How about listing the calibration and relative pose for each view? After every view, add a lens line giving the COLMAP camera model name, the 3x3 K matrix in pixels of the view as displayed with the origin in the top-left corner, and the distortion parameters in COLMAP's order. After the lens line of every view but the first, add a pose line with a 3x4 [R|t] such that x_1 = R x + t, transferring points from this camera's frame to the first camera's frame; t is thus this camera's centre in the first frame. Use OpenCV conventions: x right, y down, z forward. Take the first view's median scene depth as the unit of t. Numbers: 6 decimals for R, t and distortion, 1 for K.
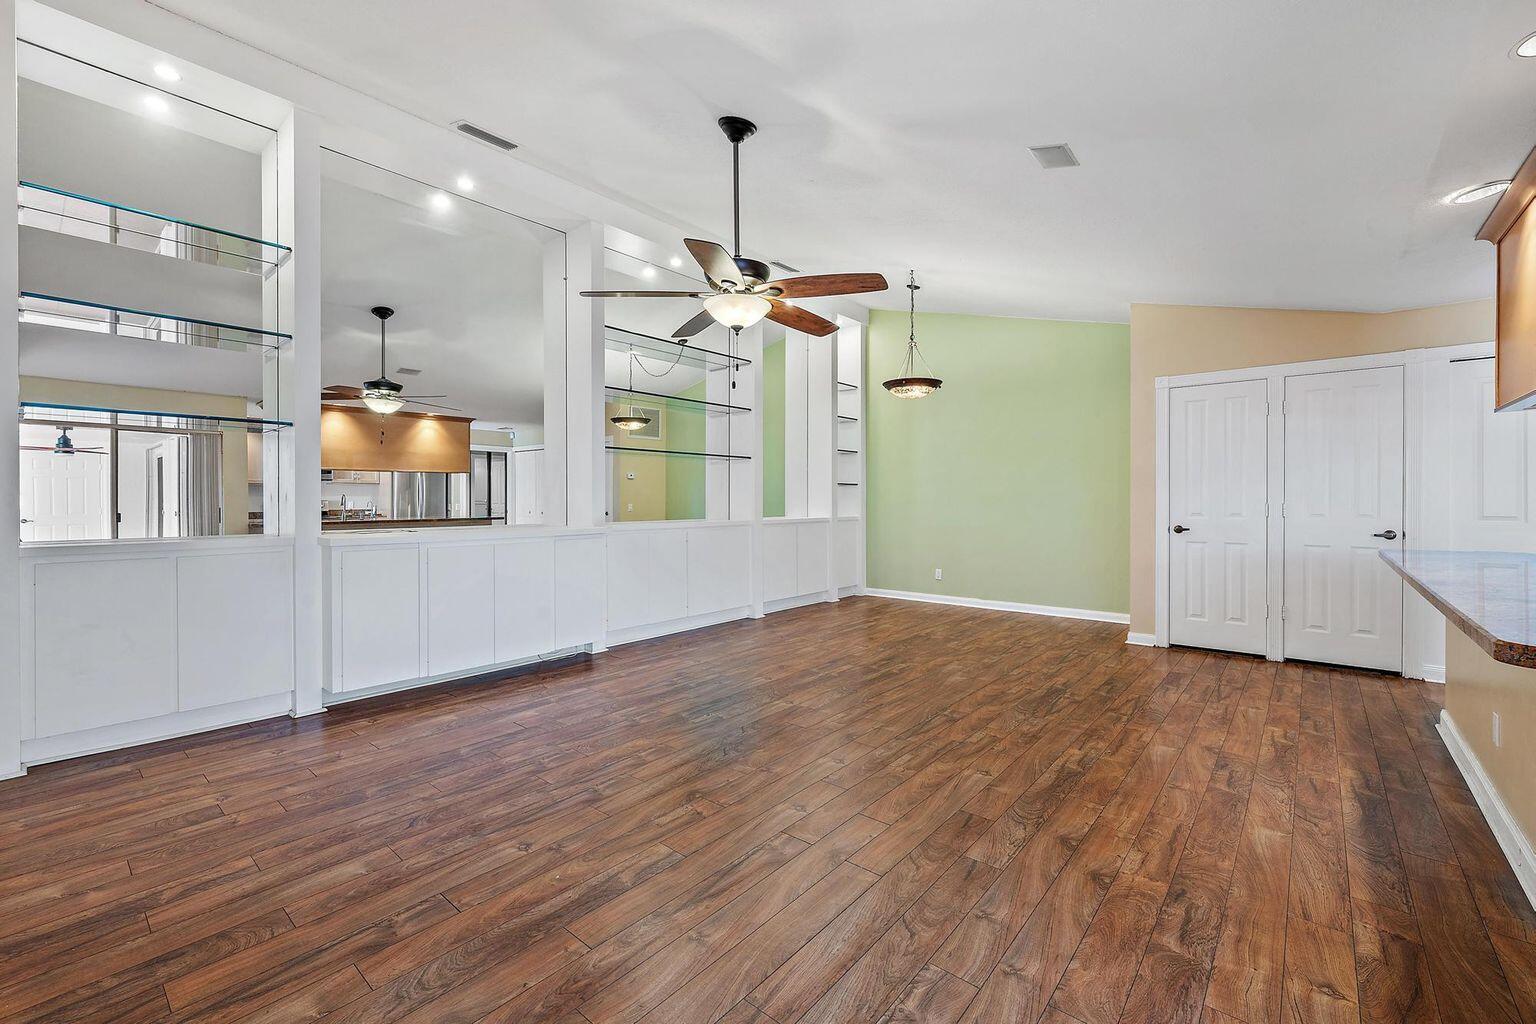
lens RADIAL K [[641.3, 0, 769.1], [0, 641.3, 500.3], [0, 0, 1]] dist [0.001254, 0.000143]
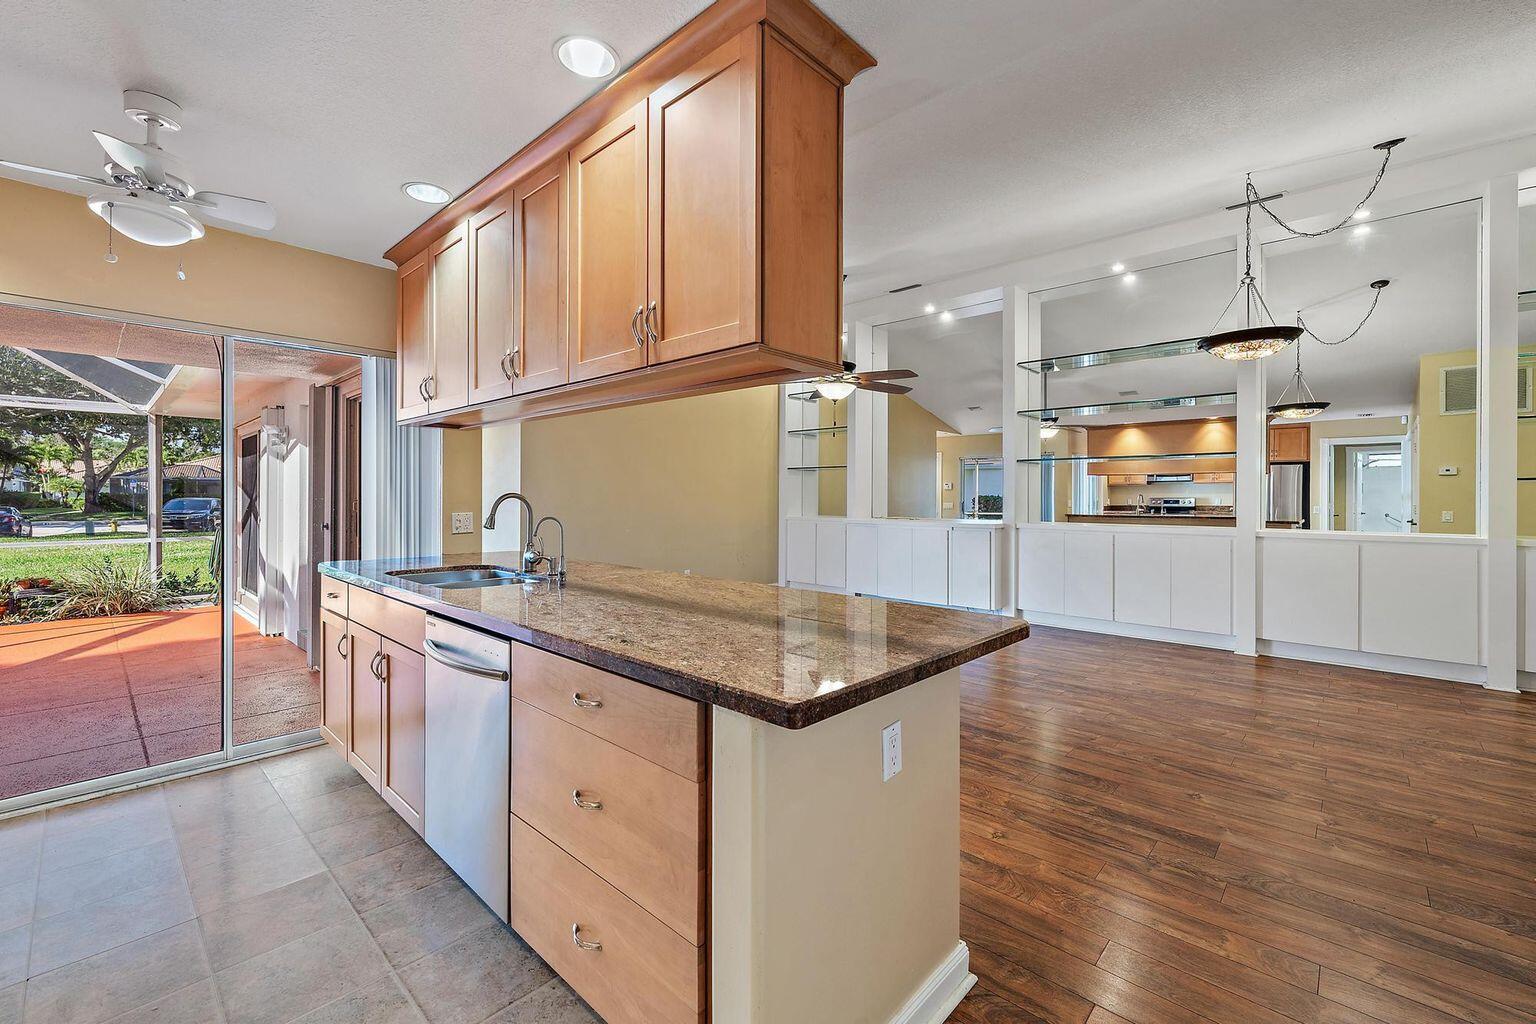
lens RADIAL K [[641.3, 0, 769.1], [0, 641.3, 500.3], [0, 0, 1]] dist [0.001254, 0.000143]
pose [[-0.046924, 0.008212, -0.998865, 1.677324], [-0.003245, 0.999960, 0.008374, -0.024964], [0.998893, 0.003634, -0.046895, 0.996226]]
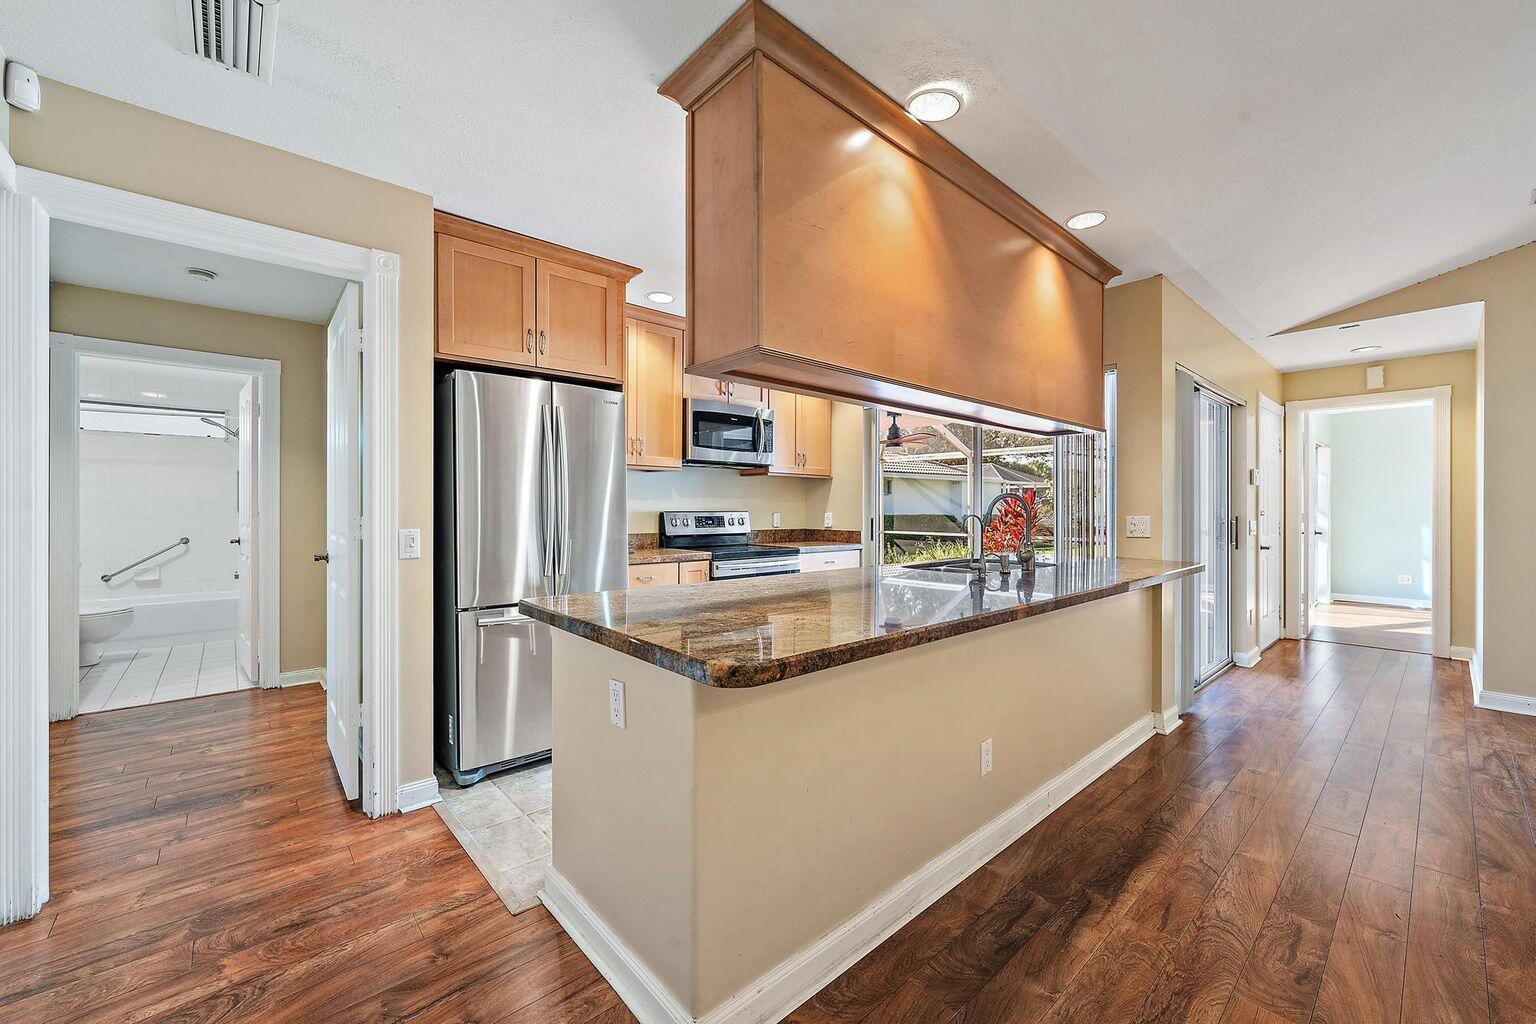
lens RADIAL K [[602.8, 0, 759.1], [0, 602.8, 510.9], [0, 0, 1]] dist [-0.002574, -0.000185]
pose [[-0.988889, 0.001198, 0.148648, 1.050895], [0.001725, 0.999993, 0.003420, -0.005240], [-0.148643, 0.003639, -0.988884, 1.516406]]
